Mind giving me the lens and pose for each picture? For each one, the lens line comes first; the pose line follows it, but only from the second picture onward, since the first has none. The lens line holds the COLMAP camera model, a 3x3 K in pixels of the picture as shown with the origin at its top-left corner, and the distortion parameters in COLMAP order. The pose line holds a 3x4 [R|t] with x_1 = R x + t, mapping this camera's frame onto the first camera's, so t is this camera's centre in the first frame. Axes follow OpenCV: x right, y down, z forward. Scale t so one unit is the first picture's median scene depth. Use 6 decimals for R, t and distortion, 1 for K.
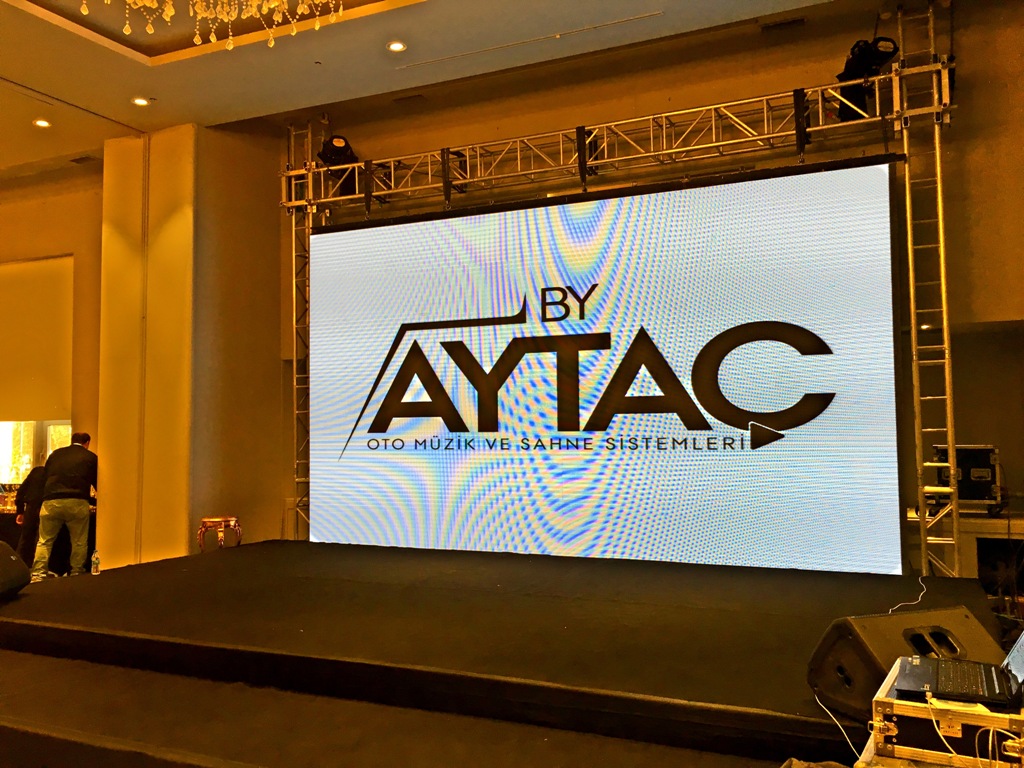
lens RADIAL K [[868.4, 0, 512.9], [0, 868.4, 382.2], [0, 0, 1]] dist [0.019188, -0.023705]
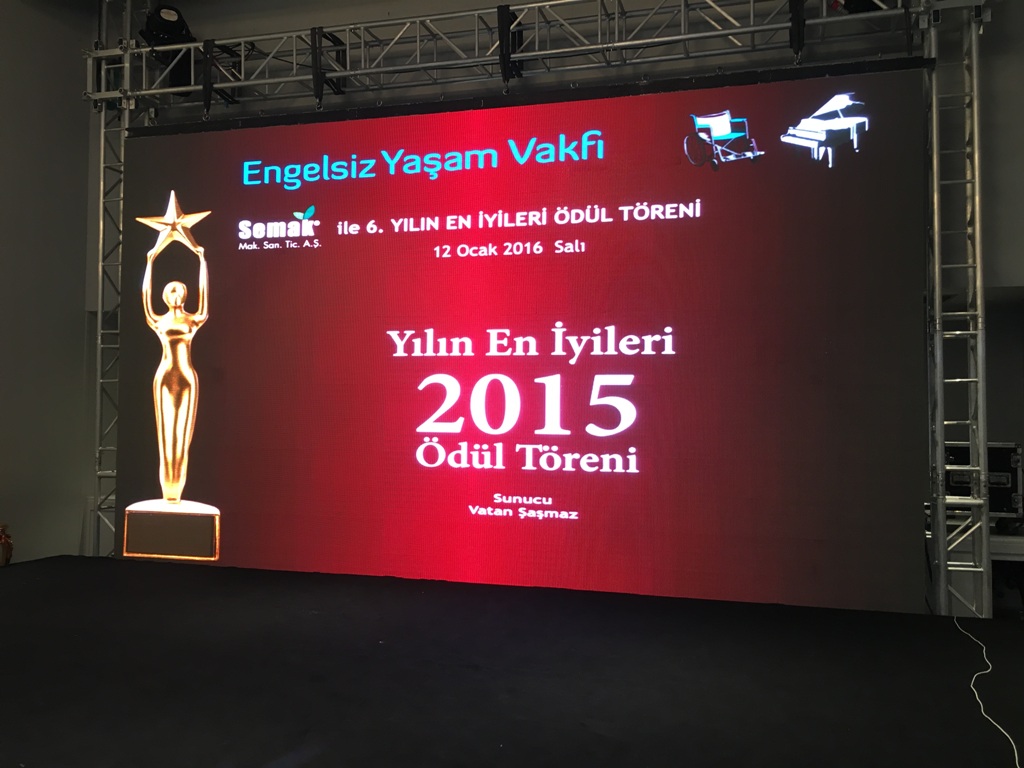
lens RADIAL K [[868.4, 0, 511.1], [0, 868.4, 387.9], [0, 0, 1]] dist [0.019188, -0.023705]
pose [[0.988973, 0.026366, 0.145729, -0.013986], [-0.029443, 0.999386, 0.018994, 0.016466], [-0.145139, -0.023075, 0.989142, 0.228588]]
